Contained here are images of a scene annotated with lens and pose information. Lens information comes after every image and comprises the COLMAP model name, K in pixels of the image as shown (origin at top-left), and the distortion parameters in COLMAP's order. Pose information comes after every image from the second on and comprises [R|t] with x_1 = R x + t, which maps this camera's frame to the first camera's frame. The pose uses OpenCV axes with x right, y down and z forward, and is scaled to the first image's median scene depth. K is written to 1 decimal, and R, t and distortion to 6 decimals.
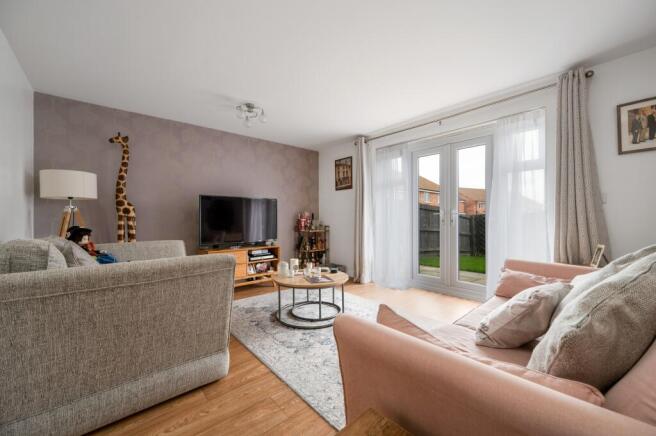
lens RADIAL K [[262.5, 0, 330.2], [0, 262.5, 220.0], [0, 0, 1]] dist [-0.002858, -0.000396]
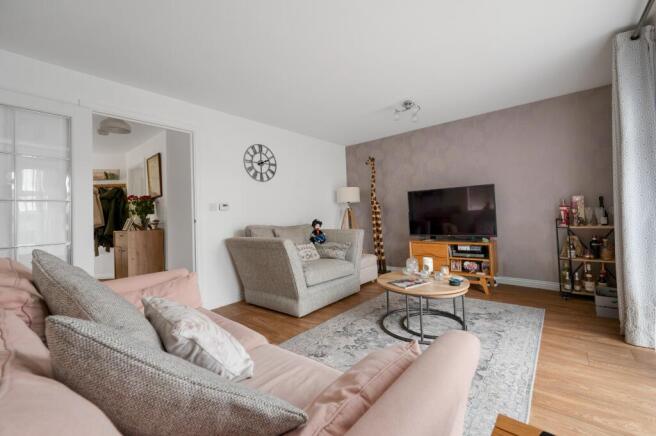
lens RADIAL K [[262.5, 0, 330.8], [0, 262.5, 212.6], [0, 0, 1]] dist [-0.002858, -0.000396]
pose [[0.168480, -0.007797, -0.985674, 0.689307], [0.033584, 0.999434, -0.002166, -0.014564], [0.985133, -0.032738, 0.168647, 0.542408]]
